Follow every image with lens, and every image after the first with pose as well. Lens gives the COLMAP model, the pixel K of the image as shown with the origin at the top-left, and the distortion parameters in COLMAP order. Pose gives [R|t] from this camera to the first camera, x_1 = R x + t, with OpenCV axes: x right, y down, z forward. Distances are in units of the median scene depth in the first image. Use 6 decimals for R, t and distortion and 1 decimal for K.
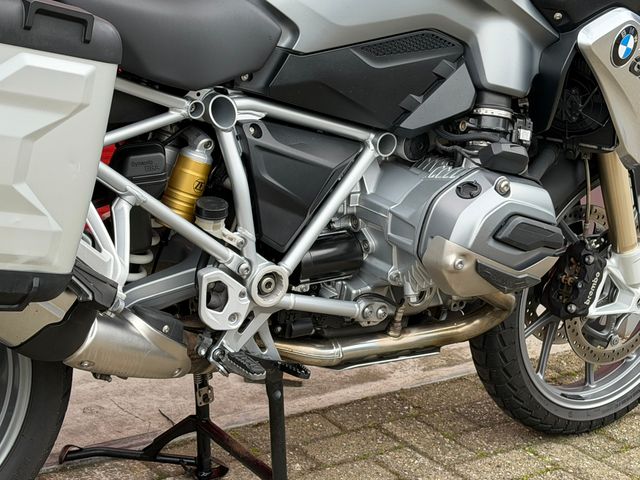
lens RADIAL K [[1365.8, 0, 309.4], [0, 1365.8, 256.1], [0, 0, 1]] dist [0.135441, 0.076880]
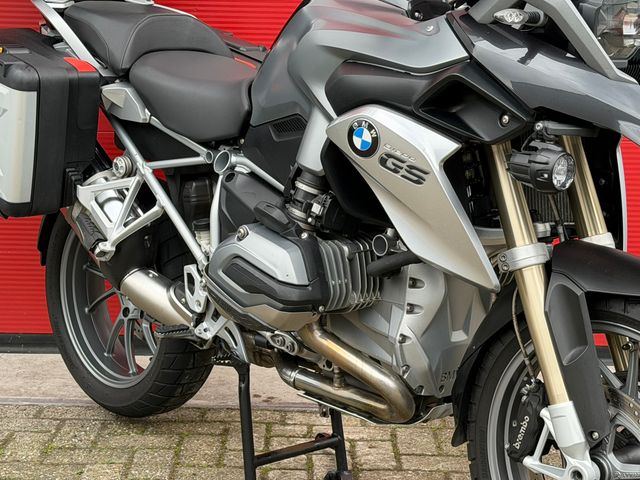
lens RADIAL K [[1365.8, 0, 309.4], [0, 1365.8, 256.1], [0, 0, 1]] dist [0.135441, 0.076880]
pose [[0.130724, 0.104722, -0.985872, 1.342606], [-0.313150, 0.947859, 0.059162, -0.121039], [0.940664, 0.300992, 0.156702, 0.861485]]
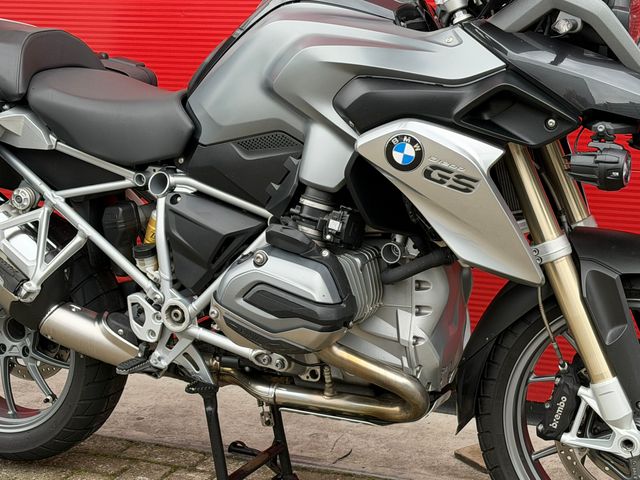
lens RADIAL K [[1354.3, 0, 310.8], [0, 1354.3, 258.5], [0, 0, 1]] dist [0.107481, 0.375587]
pose [[0.488317, 0.097458, -0.867207, 1.180400], [-0.201187, 0.979548, -0.003204, -0.055318], [0.849159, 0.176035, 0.497937, 0.441621]]
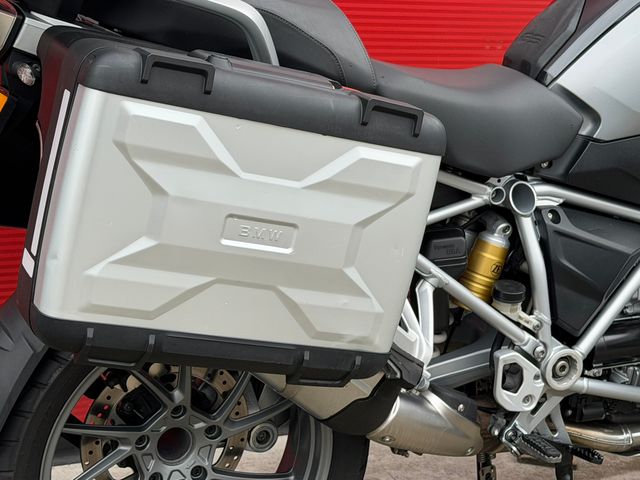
lens RADIAL K [[1365.8, 0, 309.4], [0, 1365.8, 256.1], [0, 0, 1]] dist [0.135441, 0.076880]
pose [[0.986074, 0.020676, -0.165018, -0.048814], [-0.029175, 0.998361, -0.049243, -0.006281], [0.163729, 0.053372, 0.985060, -0.035221]]
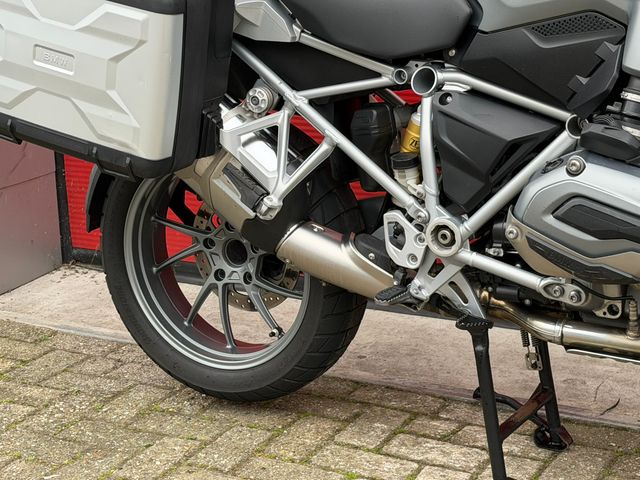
lens RADIAL K [[1356.1, 0, 304.8], [0, 1356.1, 239.0], [0, 0, 1]] dist [0.135559, 0.147346]
pose [[0.414660, 0.129589, -0.900702, 0.933502], [-0.210060, 0.976706, 0.043817, -0.002081], [0.885399, 0.171033, 0.432222, 0.413878]]
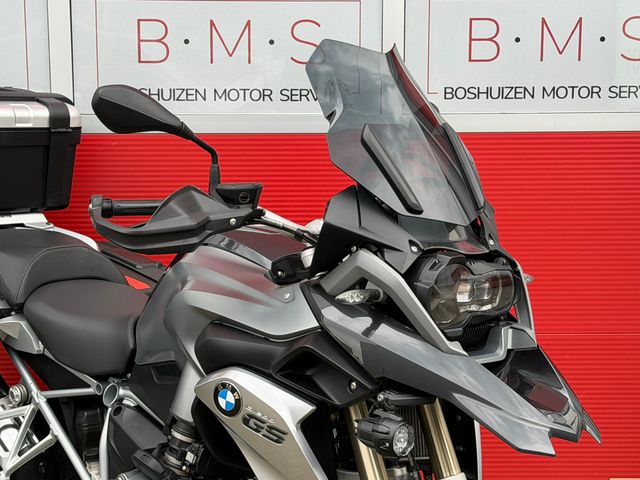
lens RADIAL K [[1365.5, 0, 320.7], [0, 1365.5, 254.9], [0, 0, 1]] dist [0.118213, 0.211879]
pose [[0.174032, 0.026712, -0.984378, 1.431845], [-0.288634, 0.957112, -0.025057, -0.274589], [0.941490, 0.288486, 0.174278, 0.879903]]
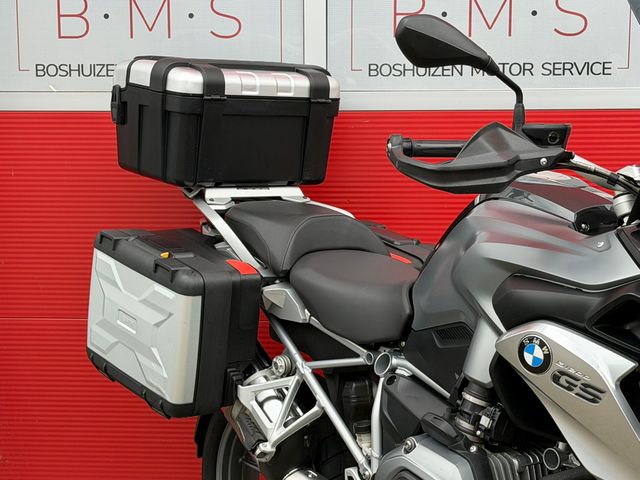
lens RADIAL K [[1365.8, 0, 309.4], [0, 1365.8, 256.1], [0, 0, 1]] dist [0.135441, 0.076880]
pose [[0.039872, -0.001701, -0.999203, 1.338710], [-0.305330, 0.952146, -0.013805, -0.164746], [0.951411, 0.305637, 0.037445, 0.809796]]
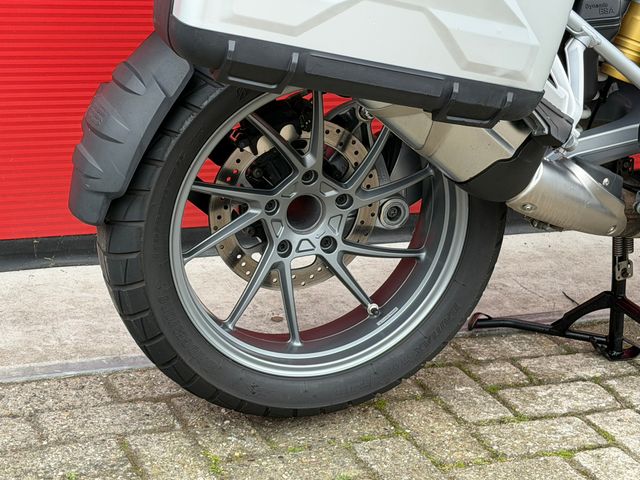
lens RADIAL K [[1365.5, 0, 320.7], [0, 1365.5, 254.9], [0, 0, 1]] dist [0.118213, 0.211879]
pose [[0.972982, 0.058729, -0.223285, -0.079278], [-0.052694, 0.998069, 0.032898, 0.081532], [0.224786, -0.020243, 0.974198, 0.002234]]
